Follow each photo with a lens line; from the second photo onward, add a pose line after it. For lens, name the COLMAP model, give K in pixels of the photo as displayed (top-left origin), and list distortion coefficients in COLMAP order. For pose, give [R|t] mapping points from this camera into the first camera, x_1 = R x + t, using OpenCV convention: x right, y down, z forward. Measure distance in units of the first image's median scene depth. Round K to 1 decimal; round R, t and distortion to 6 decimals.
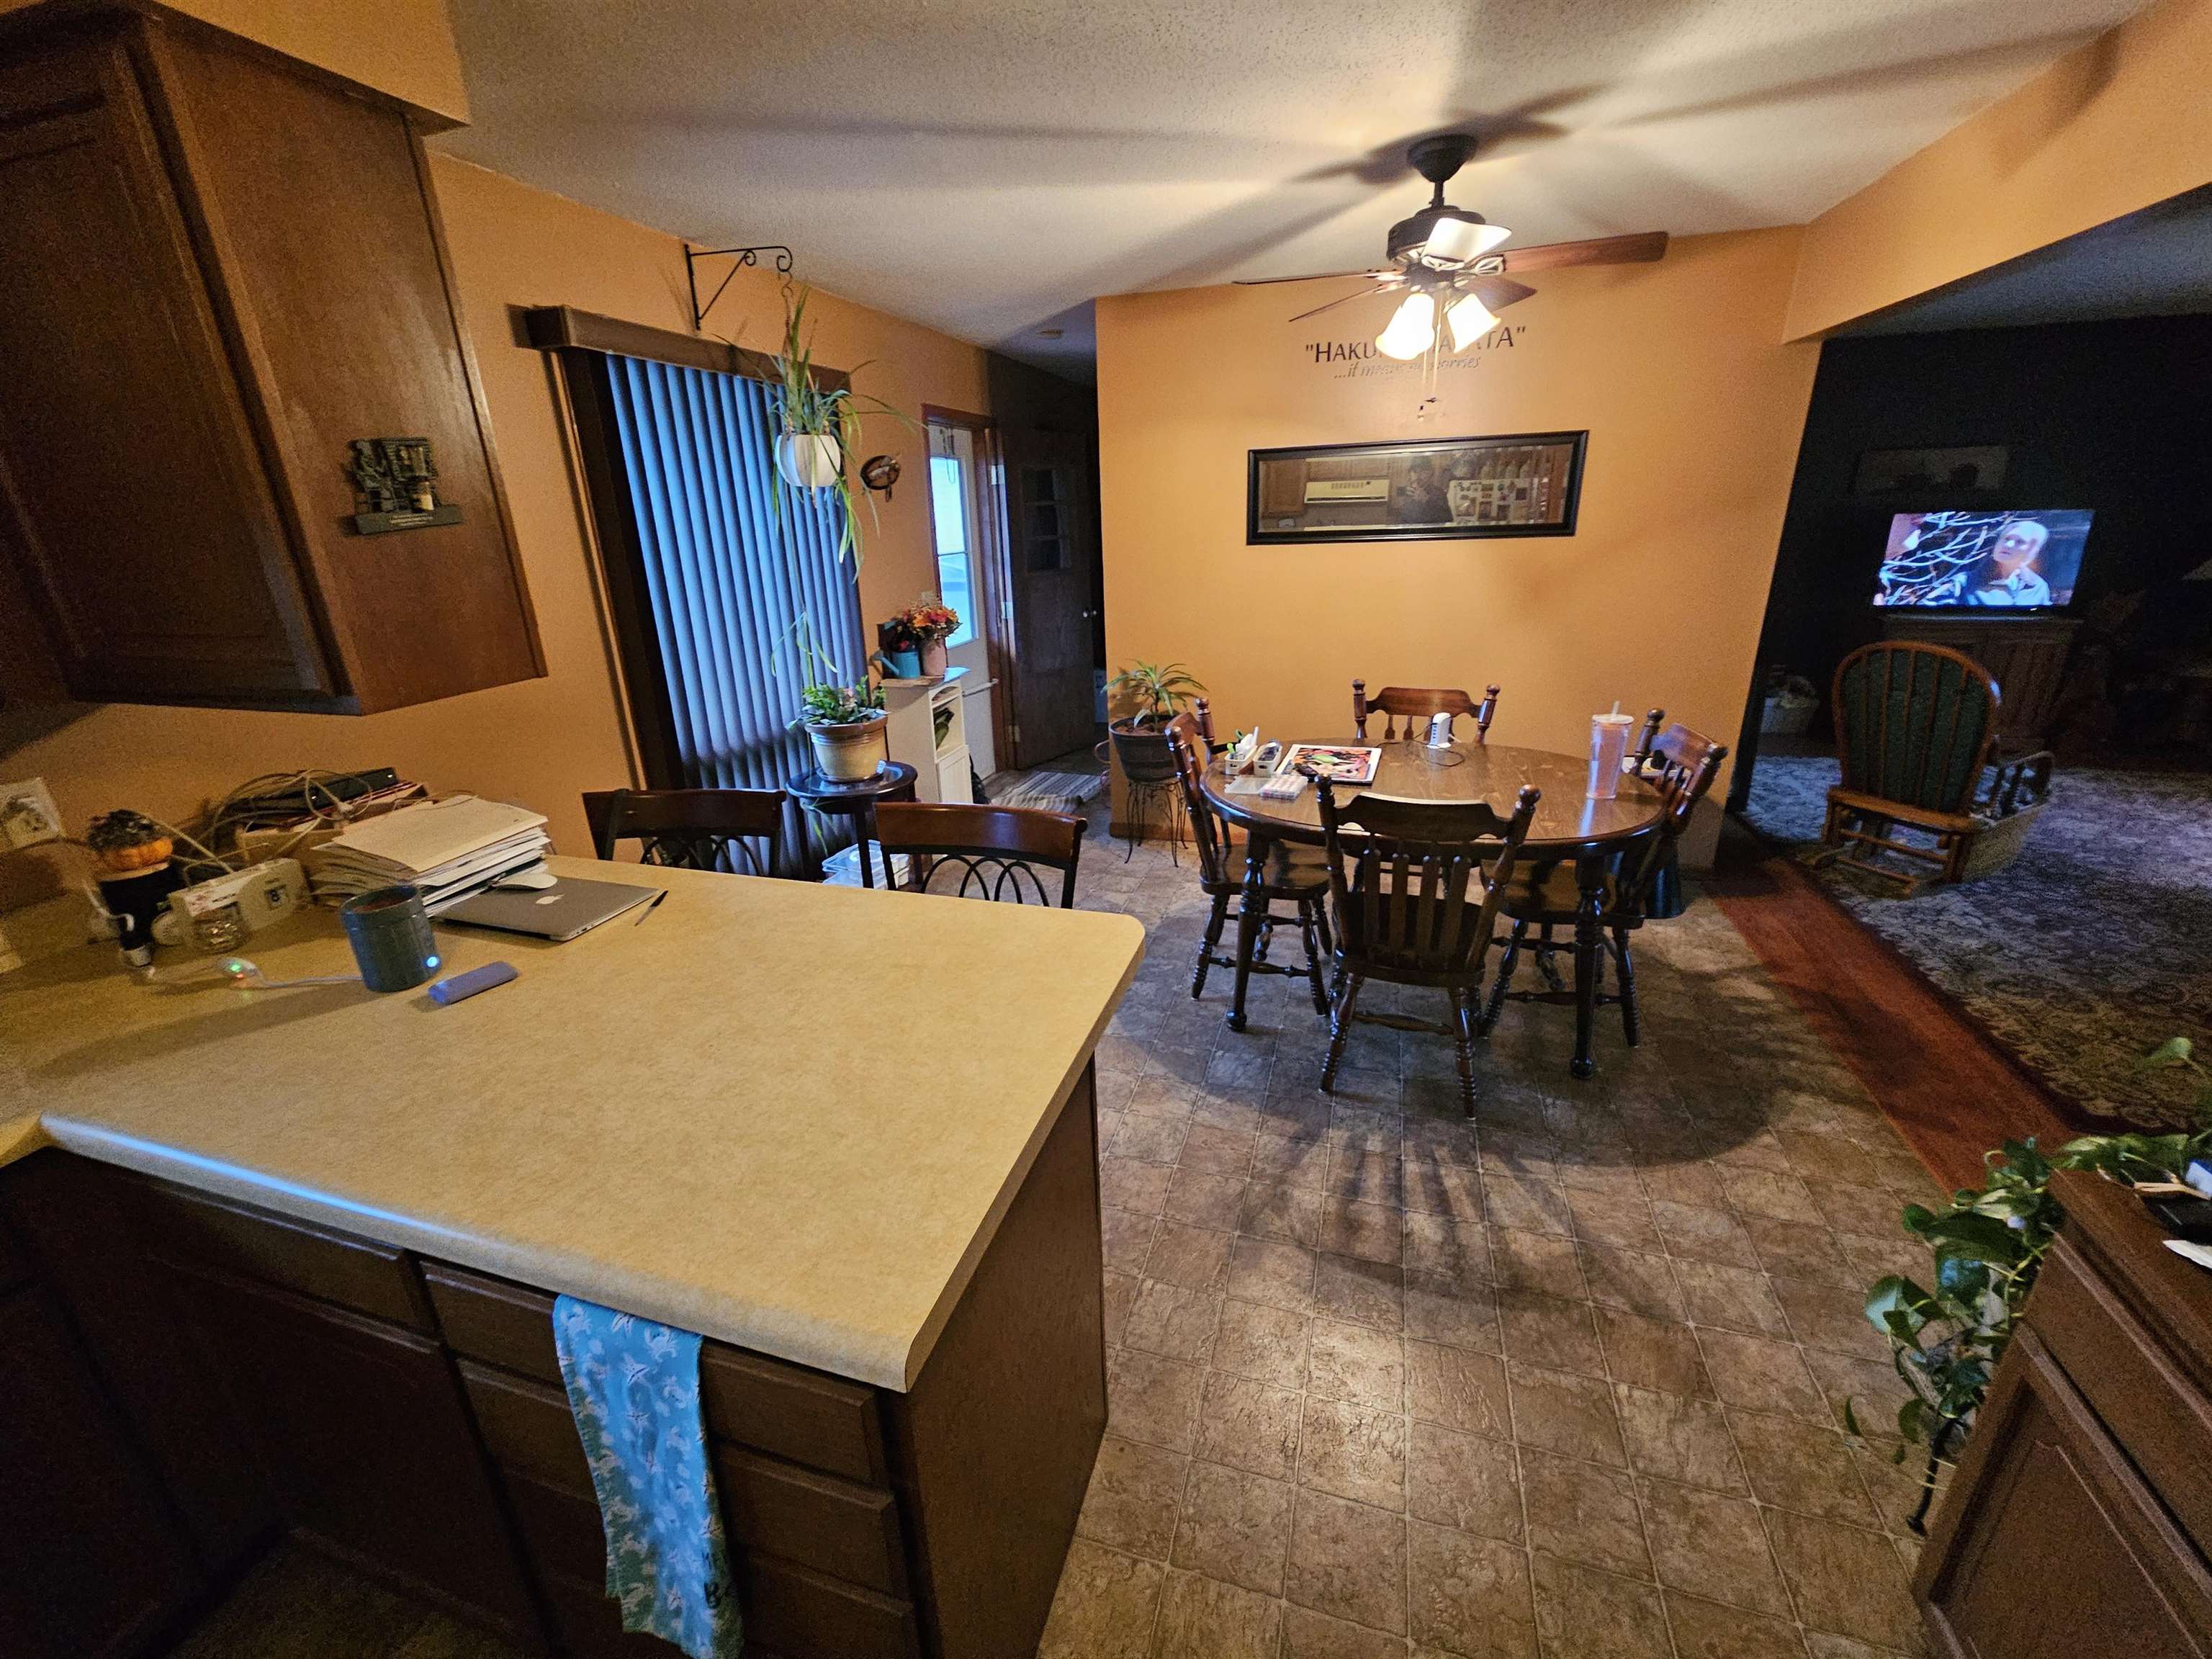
lens RADIAL K [[906.7, 0, 1100.8], [0, 906.7, 828.2], [0, 0, 1]] dist [0.006197, 0.000017]
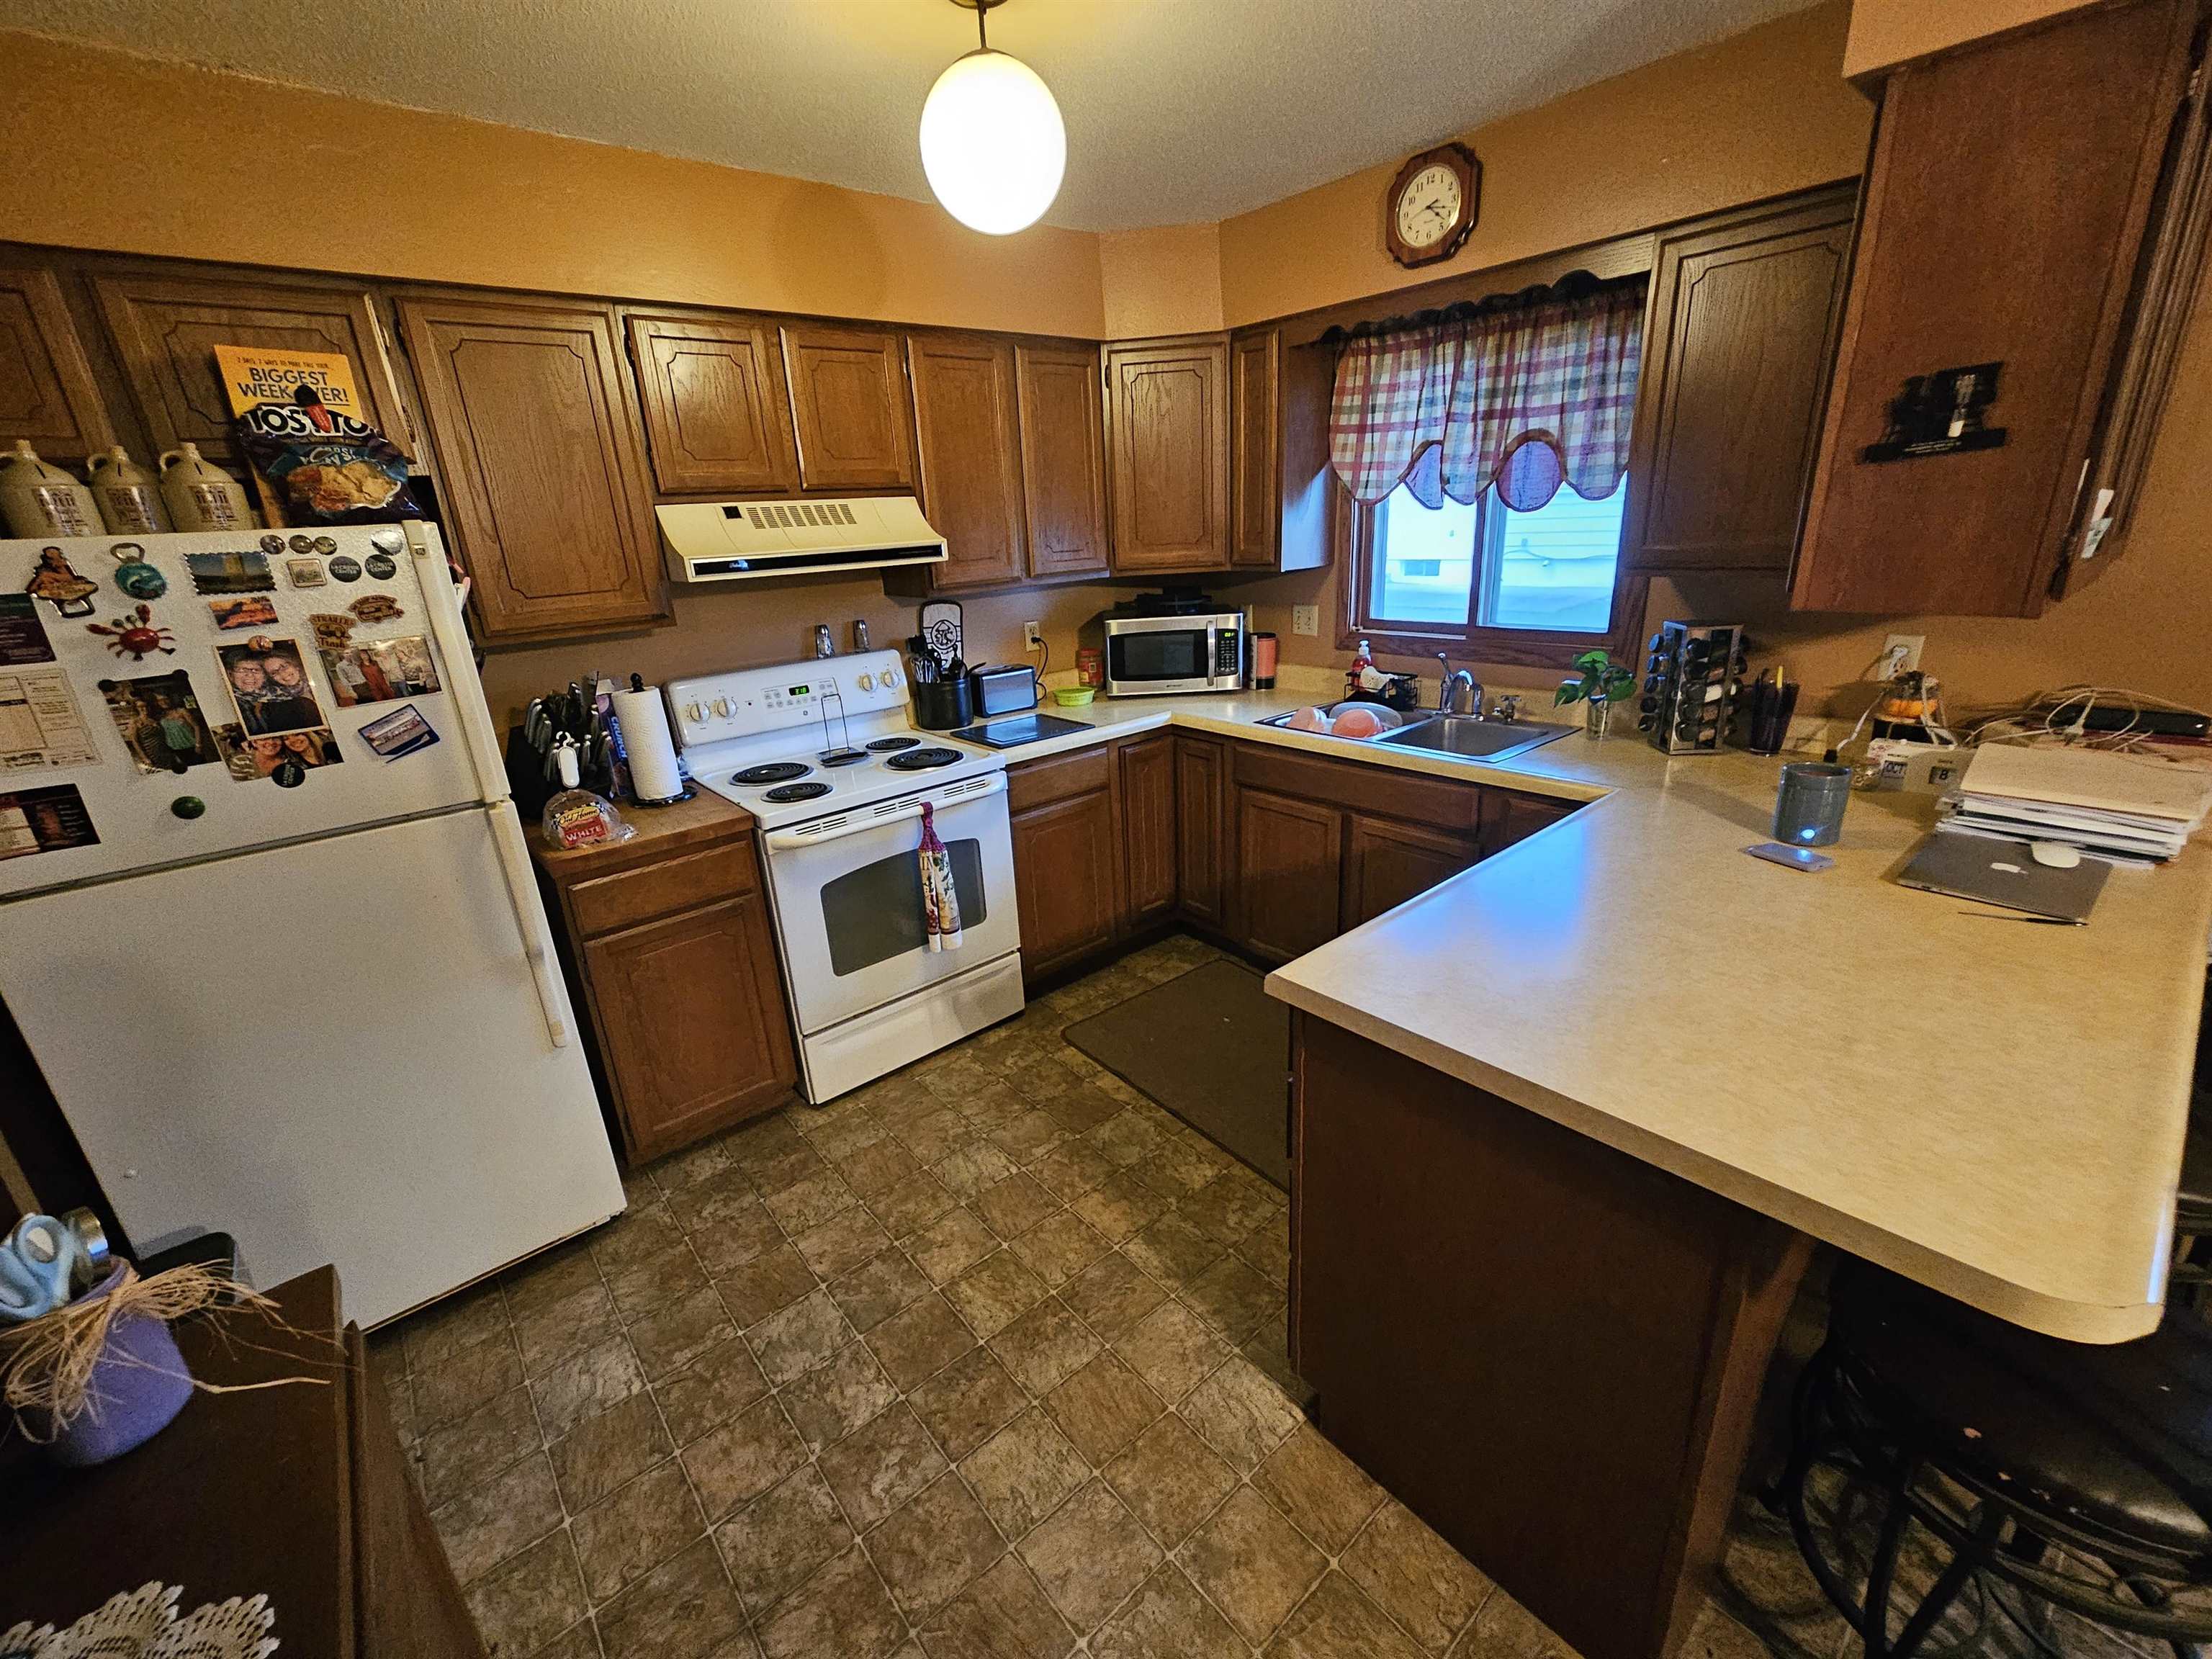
lens RADIAL K [[906.7, 0, 1108.0], [0, 906.7, 827.3], [0, 0, 1]] dist [0.006197, 0.000017]
pose [[-0.523529, 0.331711, -0.784784, 0.602891], [-0.220564, 0.836934, 0.500892, -0.228827], [0.822964, 0.435327, -0.364995, 0.628255]]
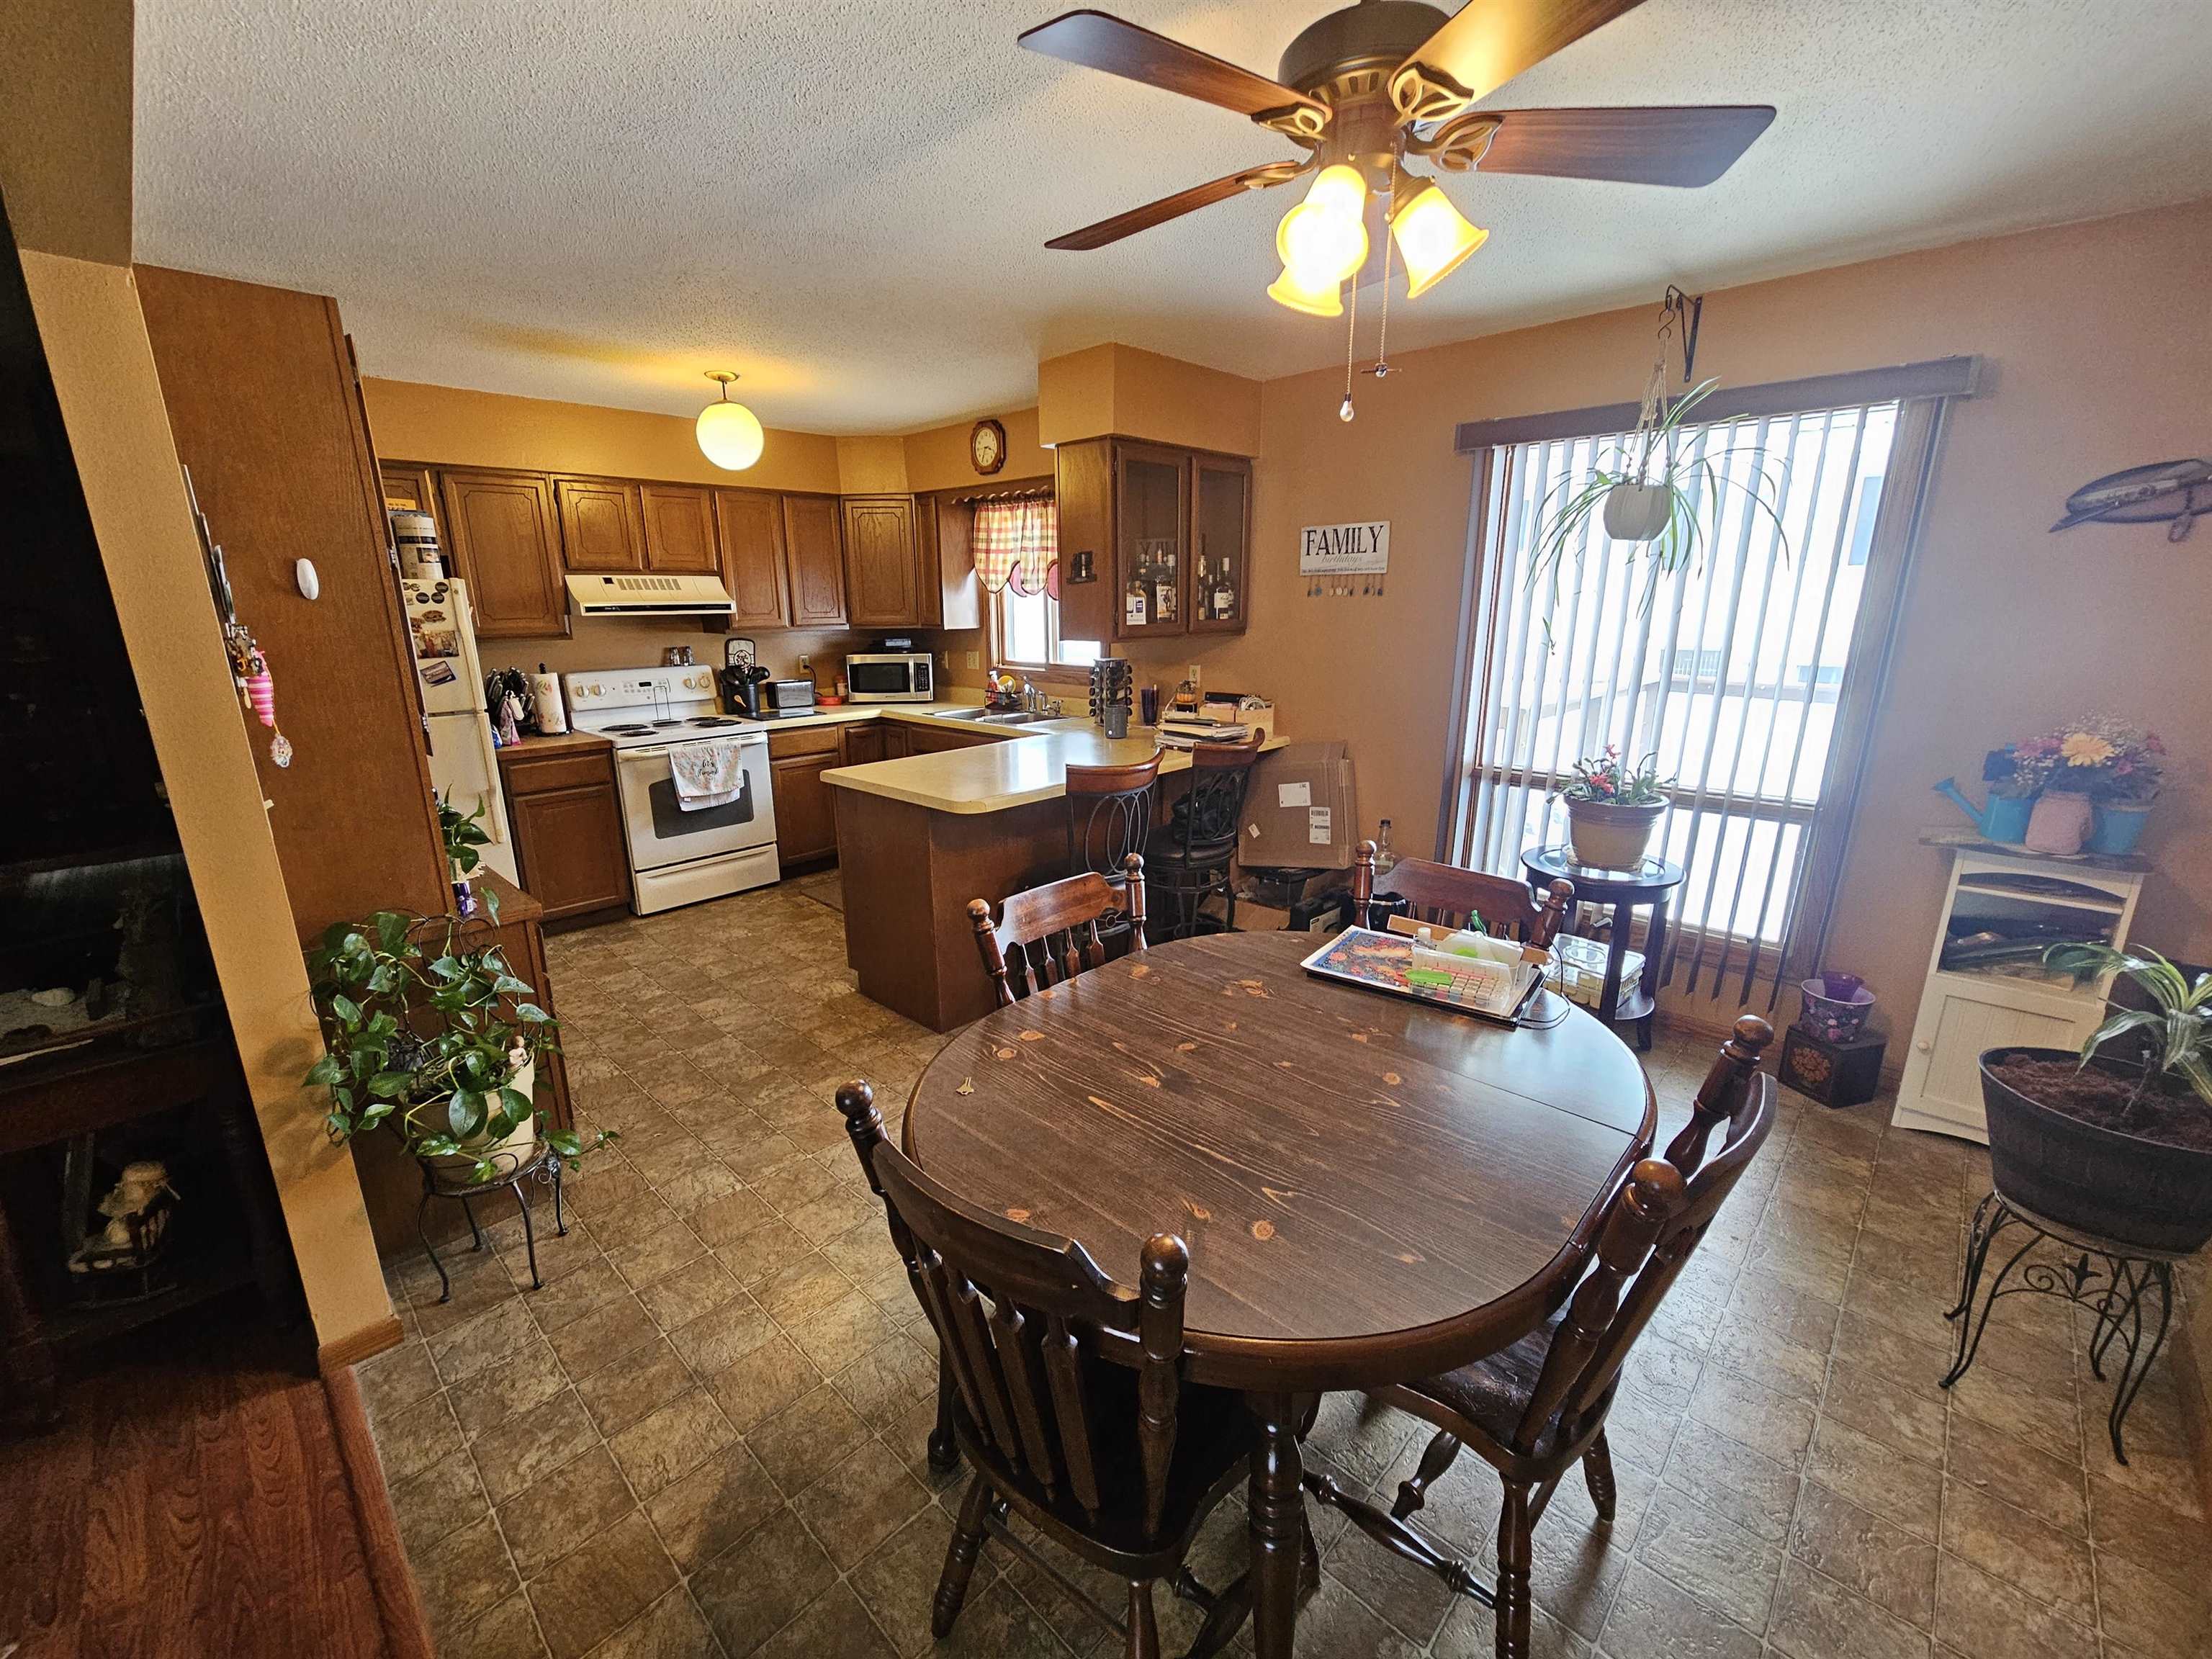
lens RADIAL K [[906.7, 0, 1095.3], [0, 906.7, 834.0], [0, 0, 1]] dist [0.006197, 0.000017]
pose [[-0.443464, 0.260071, -0.857731, 1.441183], [-0.279615, 0.869074, 0.408077, -0.623806], [0.851560, 0.420802, -0.312683, 1.726418]]
